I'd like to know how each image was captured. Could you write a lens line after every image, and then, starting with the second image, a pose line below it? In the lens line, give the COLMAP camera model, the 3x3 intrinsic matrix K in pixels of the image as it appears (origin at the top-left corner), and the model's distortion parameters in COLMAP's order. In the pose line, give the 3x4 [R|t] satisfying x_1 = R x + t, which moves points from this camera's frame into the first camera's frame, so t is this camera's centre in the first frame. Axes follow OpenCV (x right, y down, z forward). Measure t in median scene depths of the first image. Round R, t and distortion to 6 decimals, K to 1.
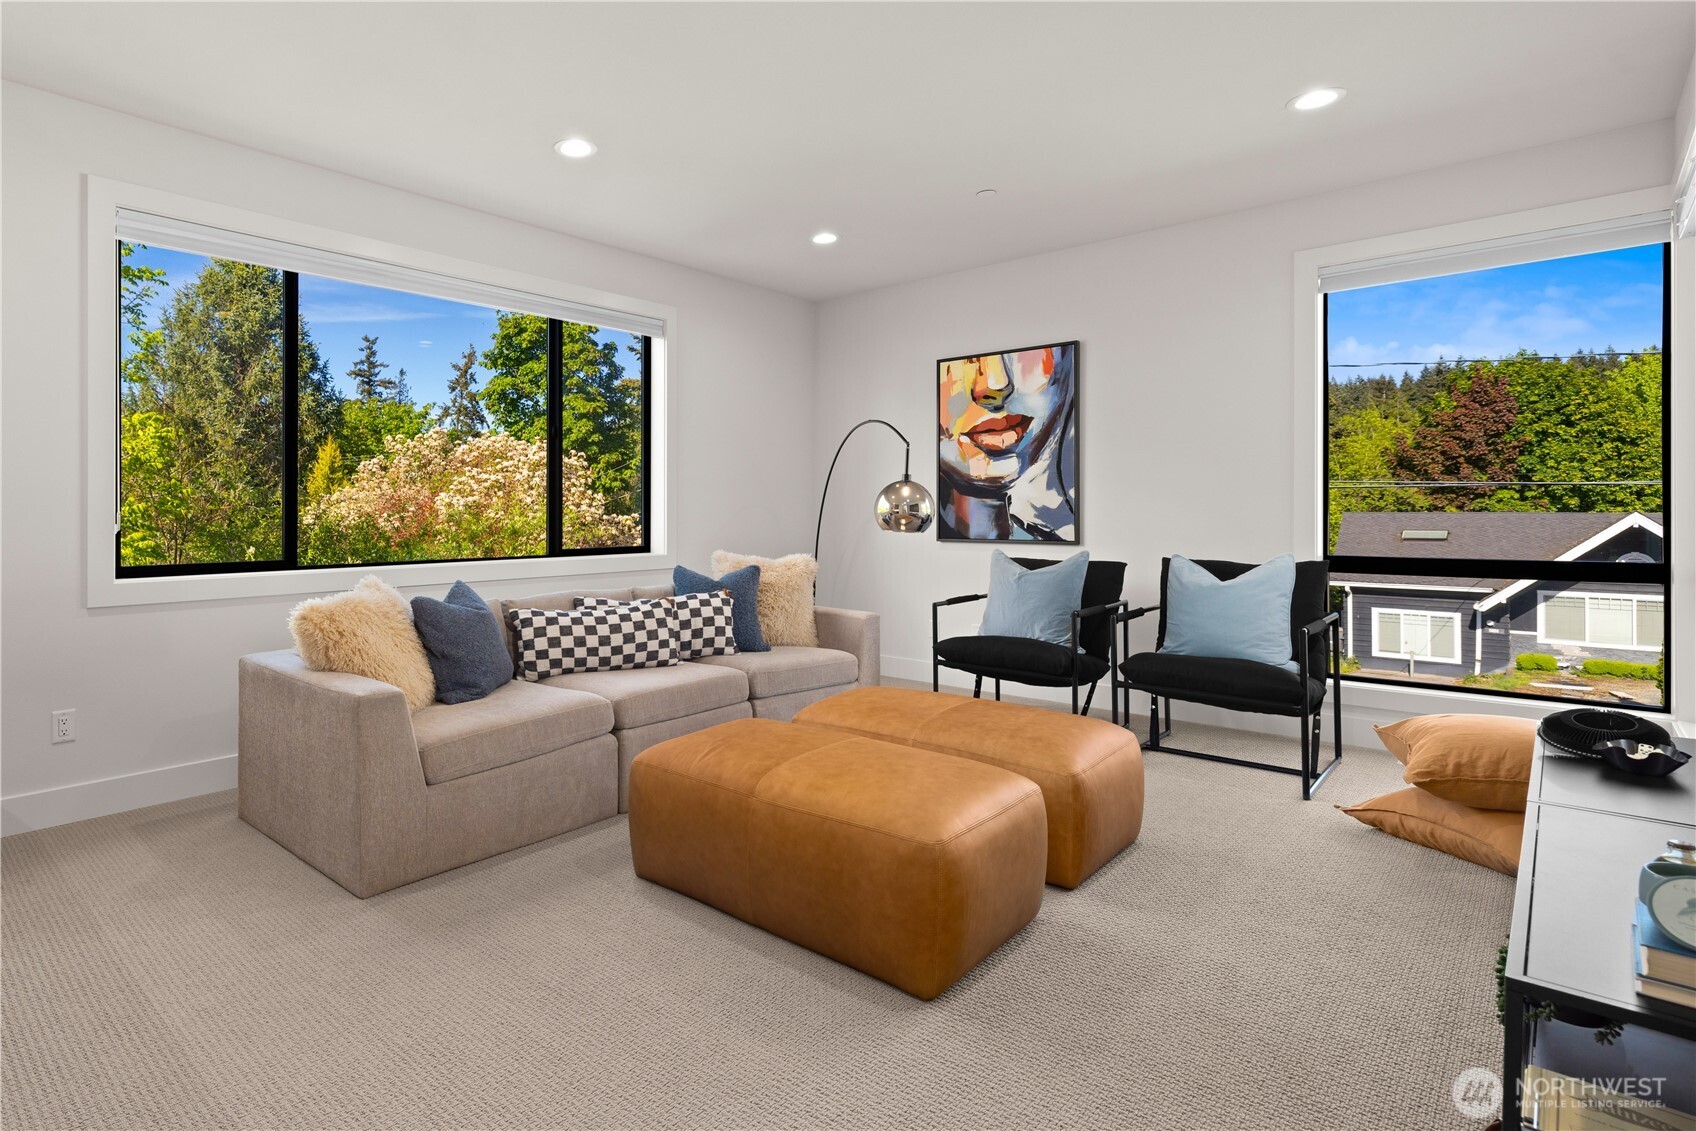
lens RADIAL K [[866.8, 0, 845.8], [0, 866.8, 508.7], [0, 0, 1]] dist [0.000113, 0.000022]
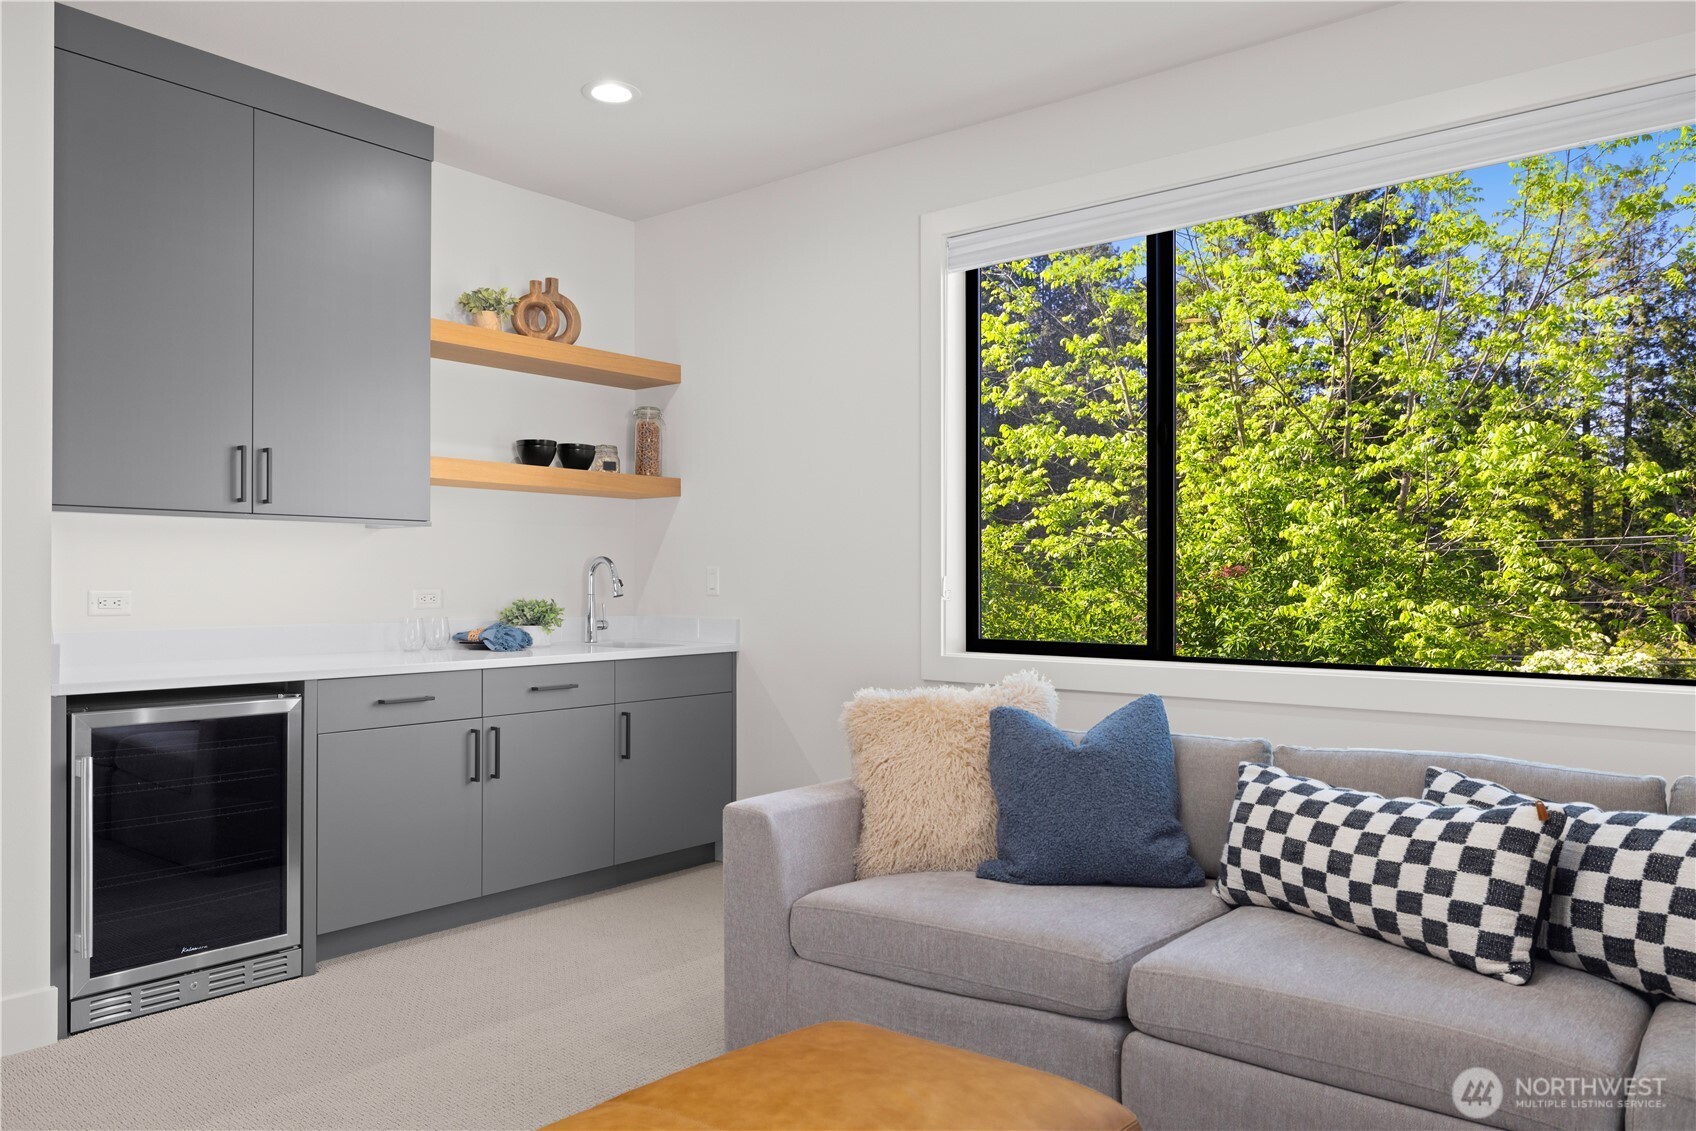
lens RADIAL K [[1196.0, 0, 848.0], [0, 1196.0, 565.5], [0, 0, 1]] dist [-0.000238, -0.000313]
pose [[0.004936, -0.013127, -0.999902, 0.345421], [-0.002556, 0.999910, -0.013139, 0.005979], [0.999985, 0.002621, 0.004902, 0.739946]]
